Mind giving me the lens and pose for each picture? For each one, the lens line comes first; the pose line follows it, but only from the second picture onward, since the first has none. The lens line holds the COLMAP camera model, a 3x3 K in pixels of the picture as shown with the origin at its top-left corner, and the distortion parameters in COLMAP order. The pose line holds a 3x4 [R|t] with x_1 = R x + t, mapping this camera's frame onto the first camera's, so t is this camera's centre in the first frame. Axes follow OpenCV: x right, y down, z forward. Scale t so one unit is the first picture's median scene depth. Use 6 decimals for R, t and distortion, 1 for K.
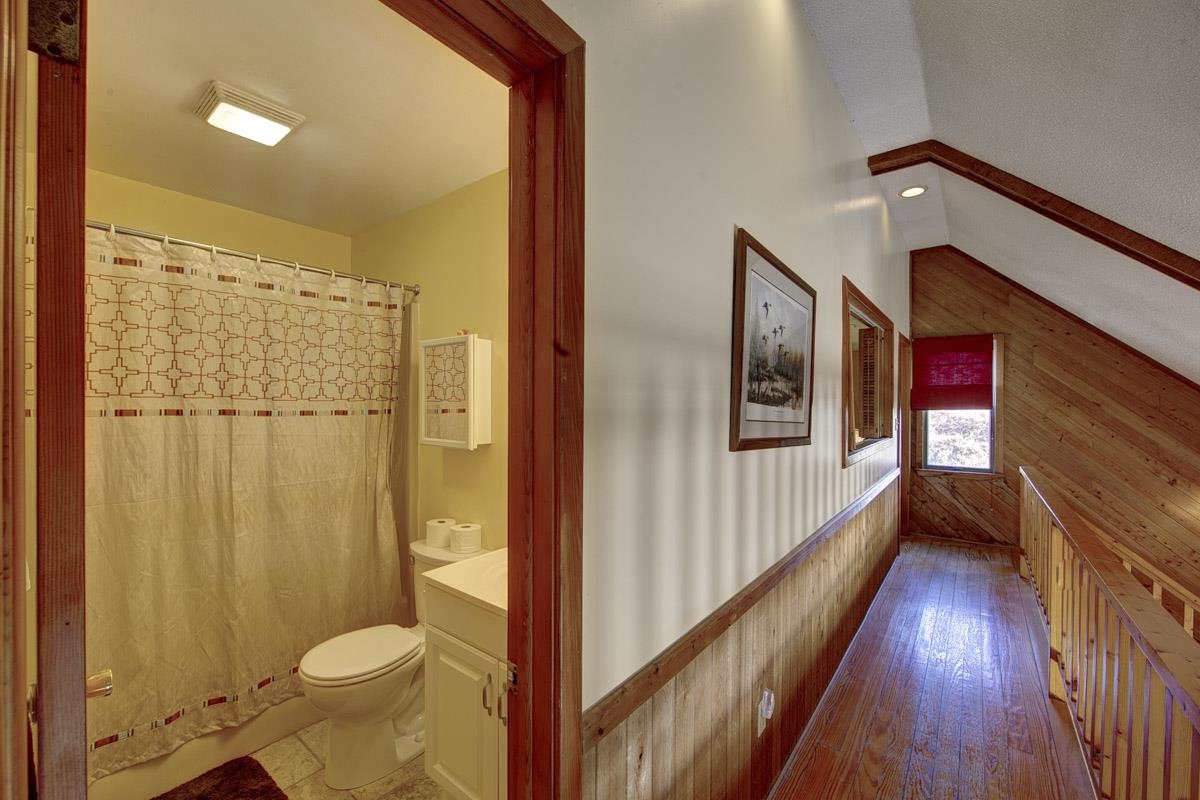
lens RADIAL K [[488.2, 0, 597.2], [0, 488.2, 411.4], [0, 0, 1]] dist [-0.011468, 0.000566]
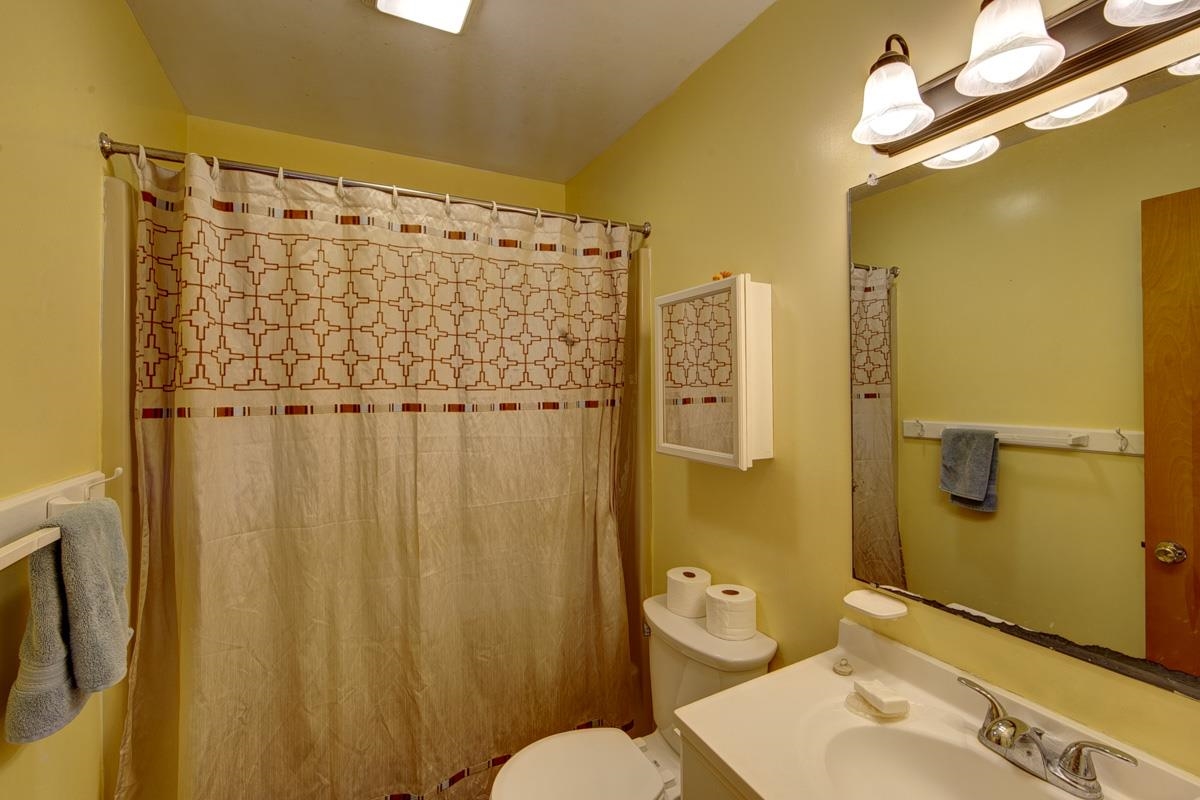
lens RADIAL K [[491.0, 0, 596.5], [0, 491.0, 387.1], [0, 0, 1]] dist [-0.001630, 0.000101]
pose [[0.909836, -0.014181, -0.414725, -0.182749], [0.008778, 0.999850, -0.014932, -0.014558], [0.414875, 0.009946, 0.909824, 0.410476]]
